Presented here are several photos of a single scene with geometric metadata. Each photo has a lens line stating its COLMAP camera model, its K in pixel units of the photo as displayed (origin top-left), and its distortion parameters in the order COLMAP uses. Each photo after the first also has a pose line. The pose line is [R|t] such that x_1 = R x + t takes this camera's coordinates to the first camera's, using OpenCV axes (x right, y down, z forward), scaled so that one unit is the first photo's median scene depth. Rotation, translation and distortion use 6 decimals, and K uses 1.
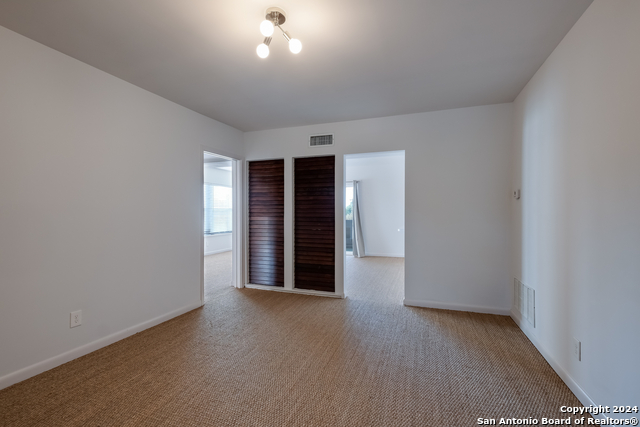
lens RADIAL K [[289.3, 0, 320.0], [0, 289.3, 213.5], [0, 0, 1]] dist [0.010457, 0.000123]
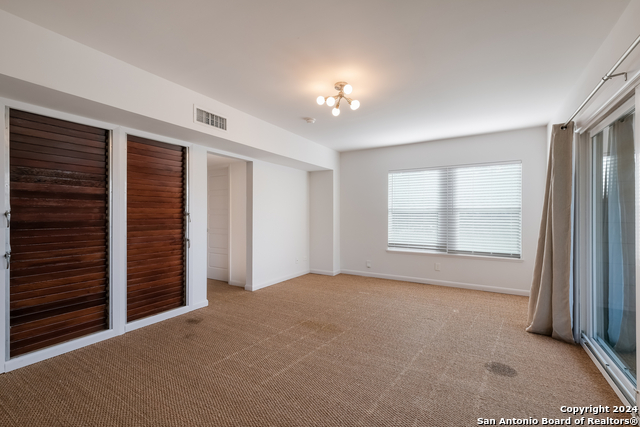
lens RADIAL K [[277.2, 0, 318.7], [0, 277.2, 210.7], [0, 0, 1]] dist [0.000625, -0.000047]
pose [[-0.195697, -0.013501, -0.980571, 0.446113], [-0.004882, 0.999906, -0.012793, -0.009449], [0.980652, 0.002284, -0.195745, 1.660396]]
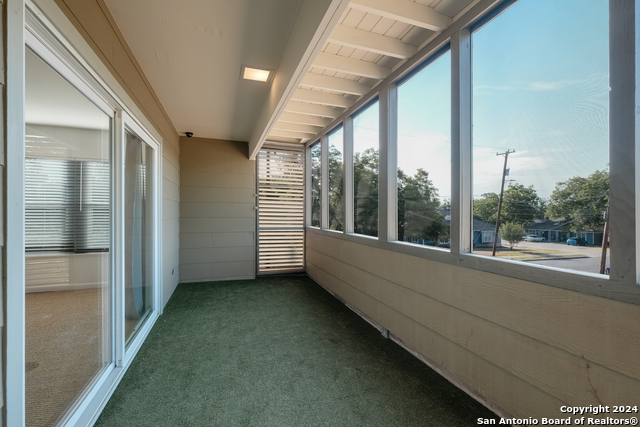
lens RADIAL K [[277.2, 0, 318.7], [0, 277.2, 210.7], [0, 0, 1]] dist [0.000625, -0.000047]
pose [[0.637031, 0.001228, -0.770837, 0.607956], [-0.008105, 0.999954, -0.005105, -0.013847], [0.770795, 0.009499, 0.637012, 1.990319]]
